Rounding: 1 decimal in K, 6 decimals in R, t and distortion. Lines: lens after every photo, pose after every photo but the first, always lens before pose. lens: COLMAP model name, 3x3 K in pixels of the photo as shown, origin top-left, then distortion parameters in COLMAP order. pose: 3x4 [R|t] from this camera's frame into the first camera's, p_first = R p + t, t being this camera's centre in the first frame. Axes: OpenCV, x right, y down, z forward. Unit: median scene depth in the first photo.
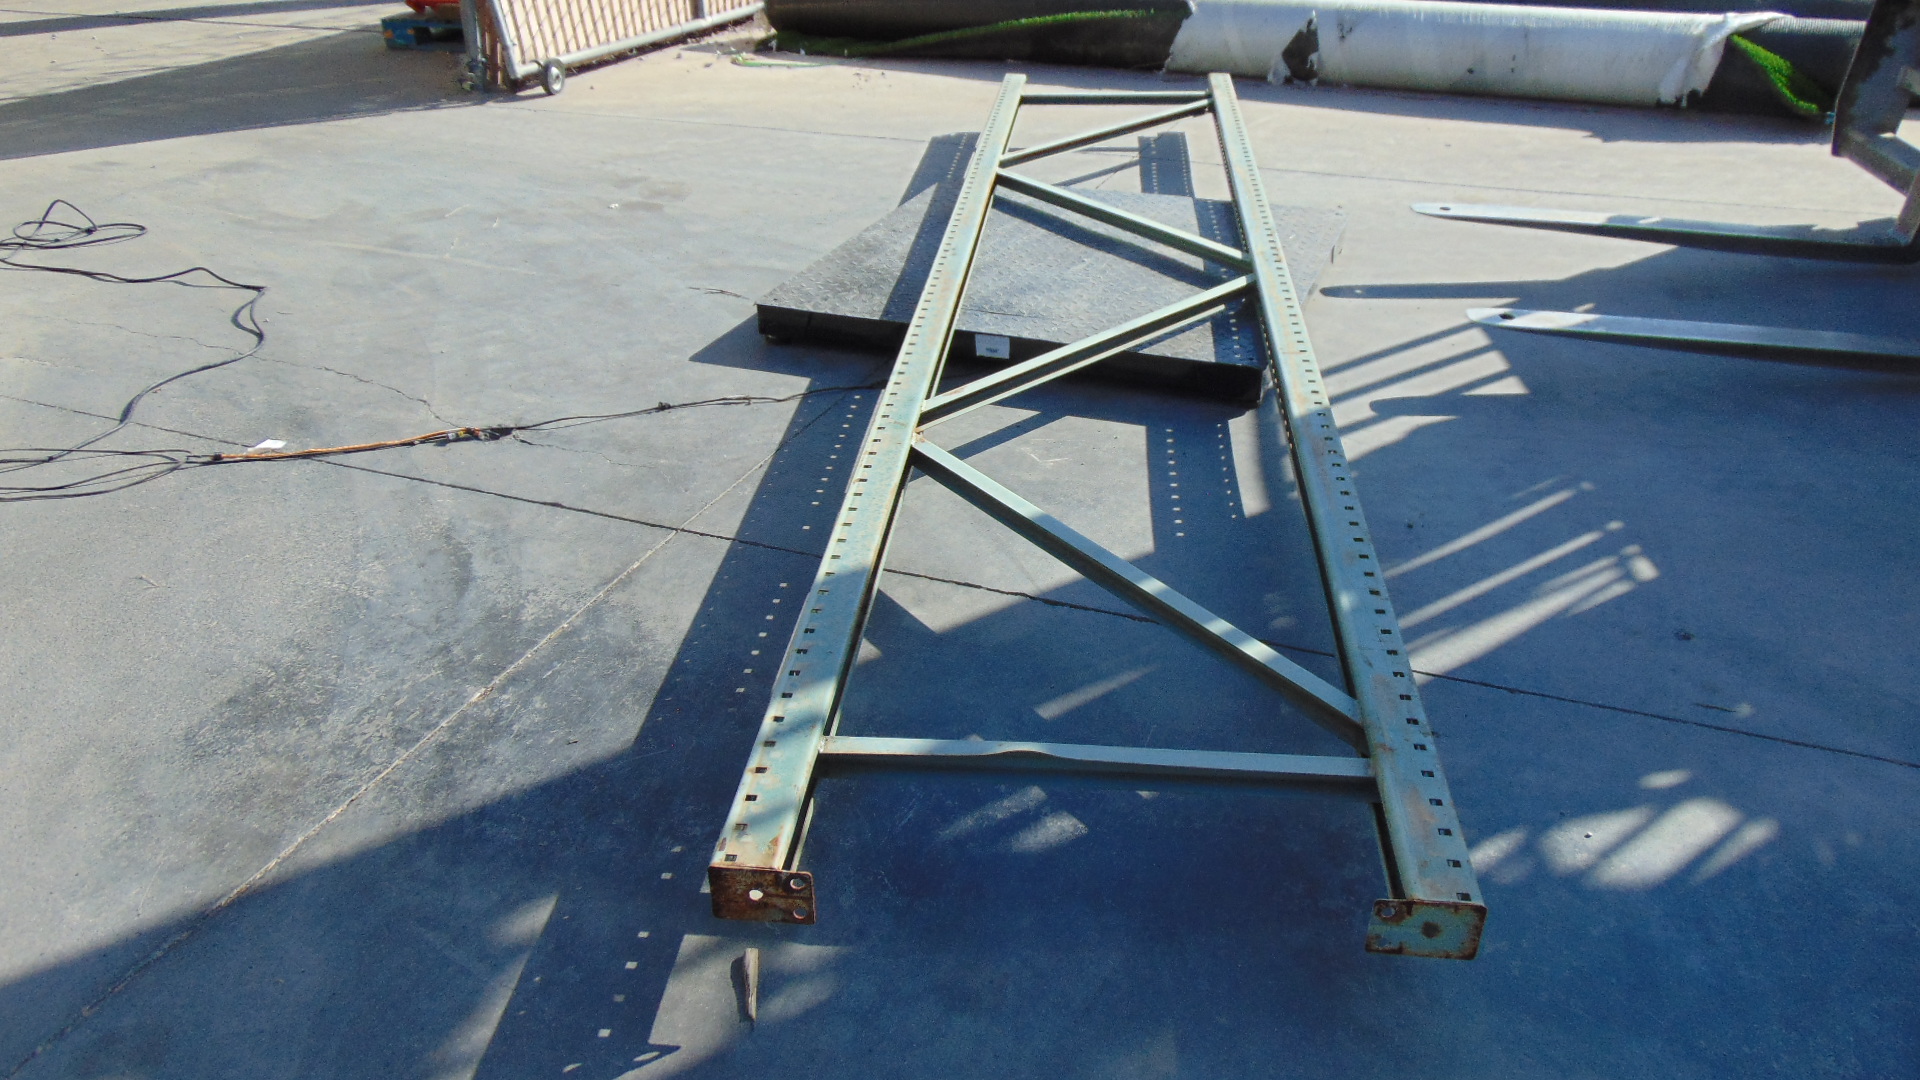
lens RADIAL K [[1422.1, 0, 955.7], [0, 1422.1, 542.9], [0, 0, 1]] dist [0.005150, 0.001706]
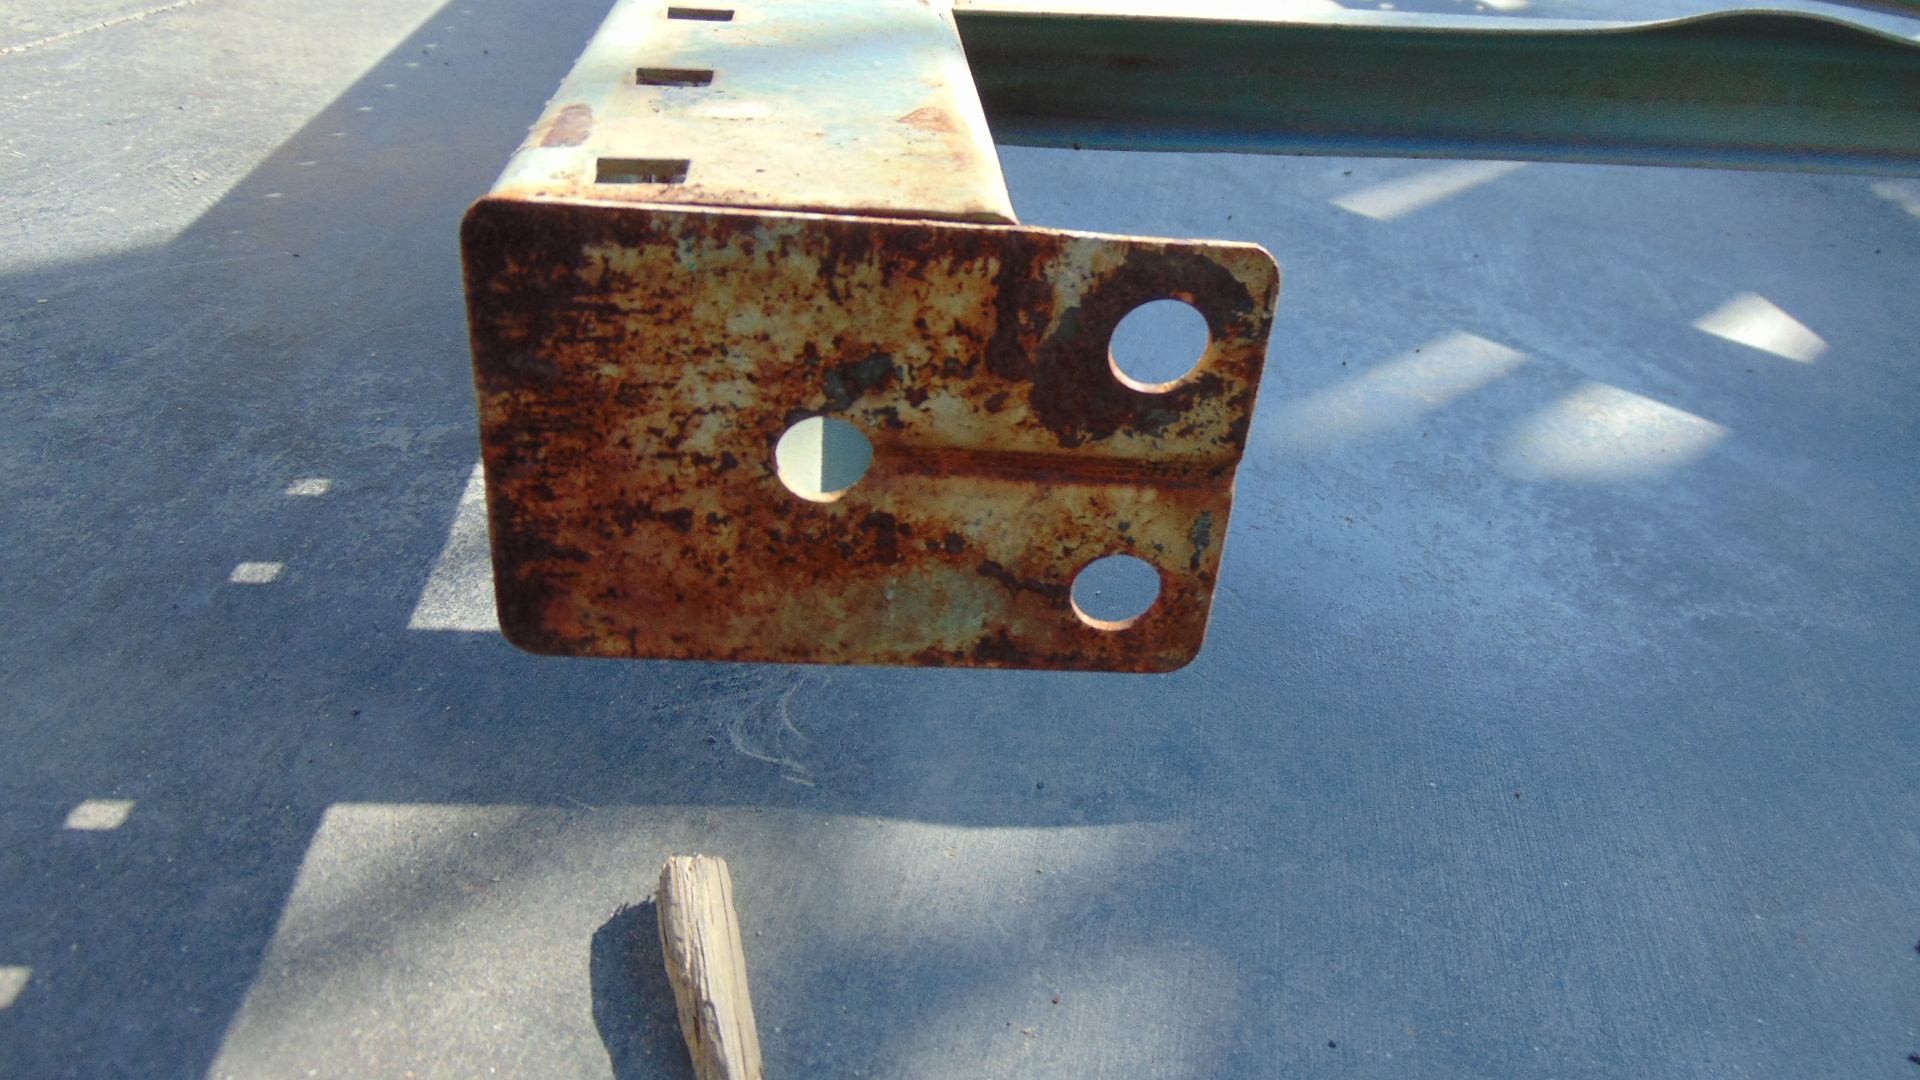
lens RADIAL K [[1422.1, 0, 964.5], [0, 1422.1, 535.1], [0, 0, 1]] dist [0.005150, 0.001706]
pose [[0.981604, -0.007104, 0.190794, -0.141634], [-0.002327, 0.998788, 0.049163, 0.228575], [-0.190912, -0.048703, 0.980398, 0.793516]]
